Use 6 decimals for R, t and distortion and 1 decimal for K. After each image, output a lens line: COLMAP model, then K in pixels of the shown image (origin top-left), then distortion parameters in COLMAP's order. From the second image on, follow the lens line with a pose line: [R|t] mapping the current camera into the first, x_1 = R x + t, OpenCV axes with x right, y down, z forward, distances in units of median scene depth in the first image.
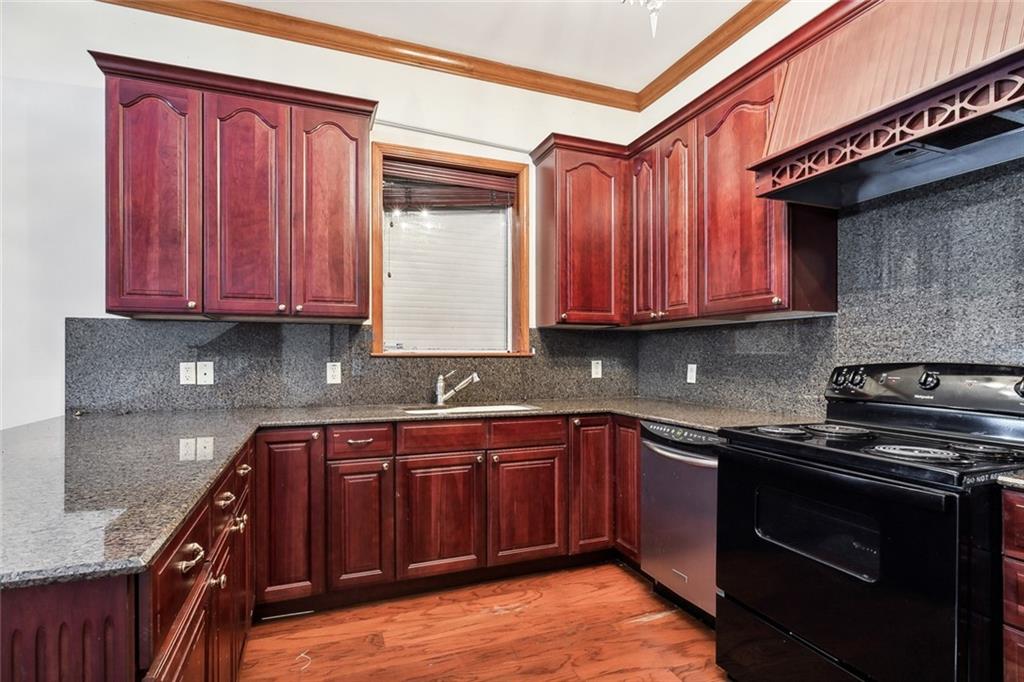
lens RADIAL K [[503.1, 0, 509.8], [0, 503.1, 351.1], [0, 0, 1]] dist [0.002029, 0.001155]
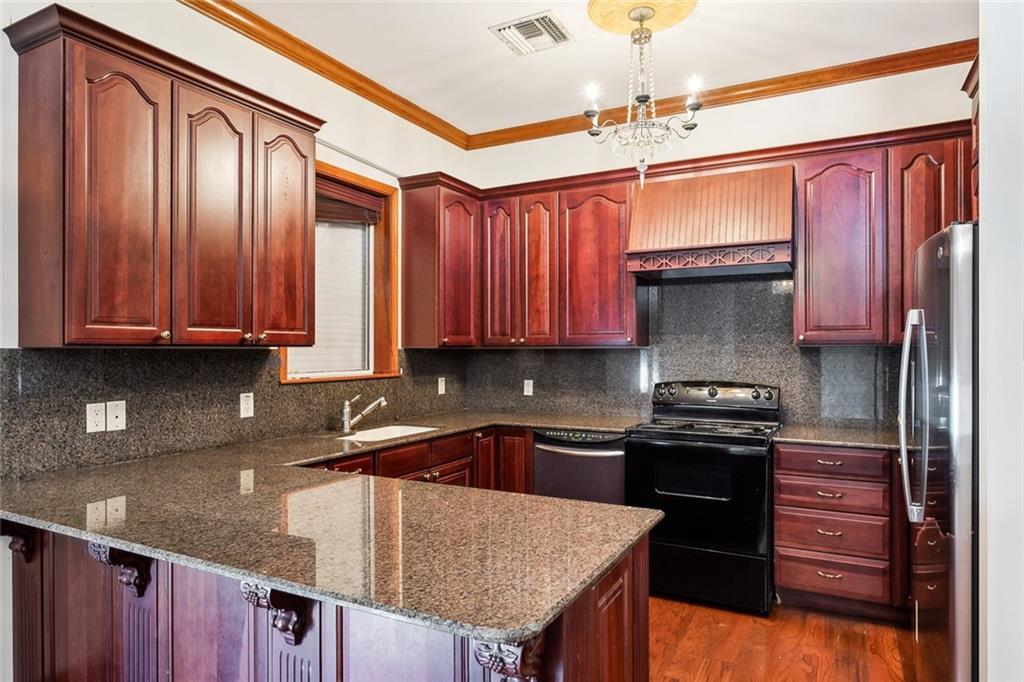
lens RADIAL K [[628.1, 0, 512.5], [0, 628.1, 342.5], [0, 0, 1]] dist [-0.008453, 0.005909]
pose [[0.755026, 0.005154, 0.655675, -0.728755], [-0.004669, 0.999986, -0.002483, -0.066302], [-0.655679, -0.001187, 0.755039, -0.133608]]
